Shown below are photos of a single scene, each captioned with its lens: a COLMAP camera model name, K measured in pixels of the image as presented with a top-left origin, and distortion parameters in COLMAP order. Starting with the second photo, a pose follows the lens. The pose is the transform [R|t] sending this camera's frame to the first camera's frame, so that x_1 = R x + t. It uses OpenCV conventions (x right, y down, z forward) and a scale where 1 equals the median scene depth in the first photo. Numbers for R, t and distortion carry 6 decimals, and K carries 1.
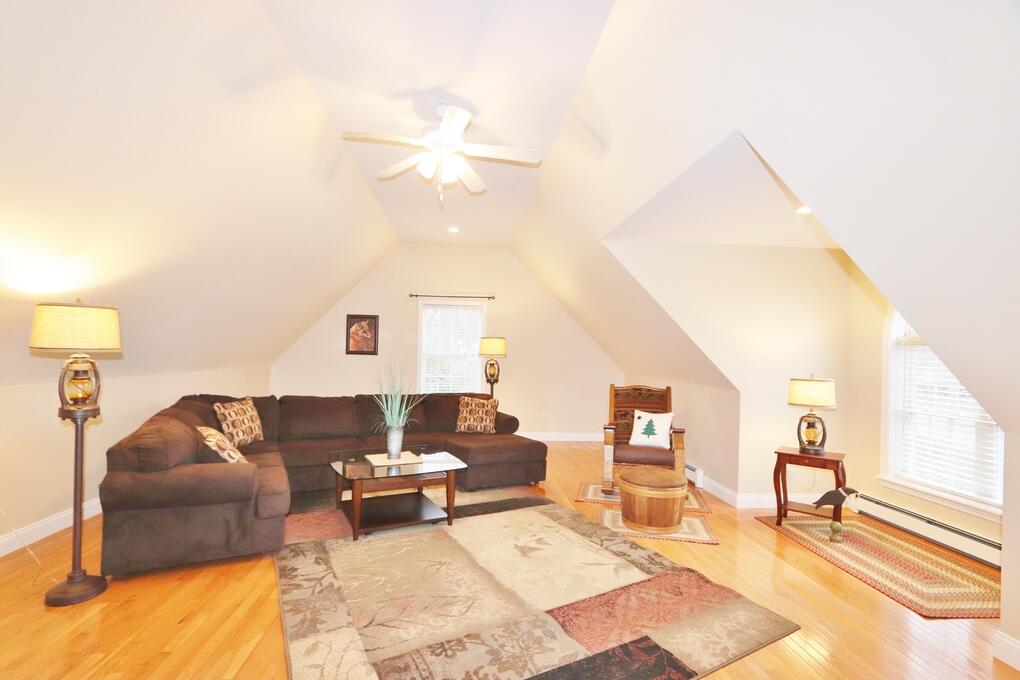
lens RADIAL K [[468.4, 0, 510.3], [0, 468.4, 342.2], [0, 0, 1]] dist [-0.007874, 0.000358]
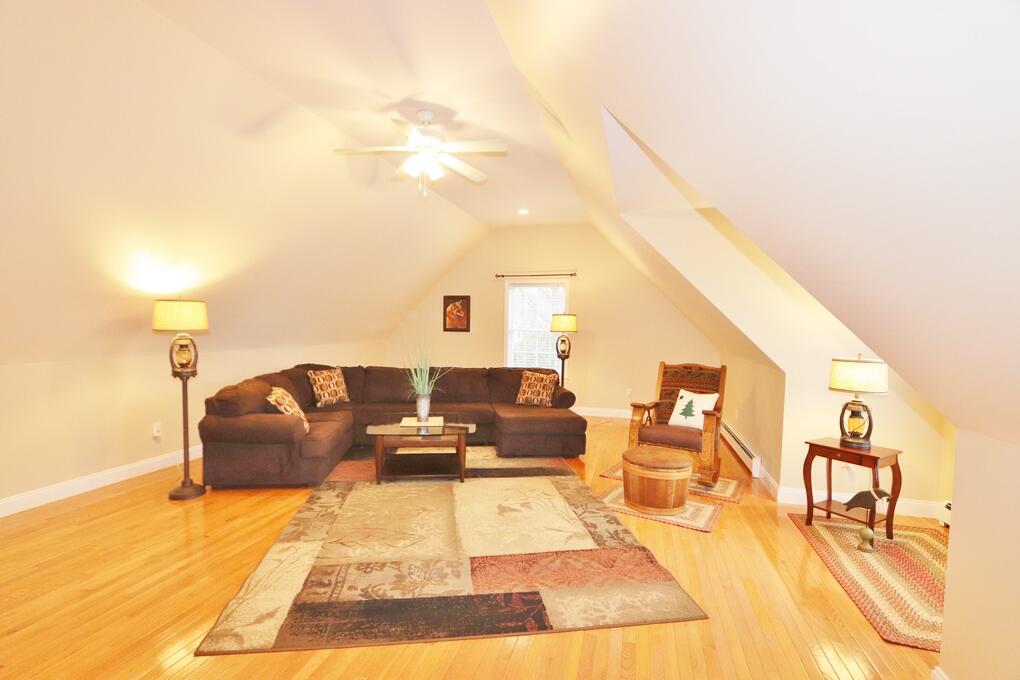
lens RADIAL K [[468.4, 0, 495.8], [0, 468.4, 339.7], [0, 0, 1]] dist [-0.007874, 0.000358]
pose [[0.933855, 0.001660, -0.357647, 0.358090], [0.014871, 0.998944, 0.043465, -0.002730], [0.357342, -0.045909, 0.932845, -0.013651]]
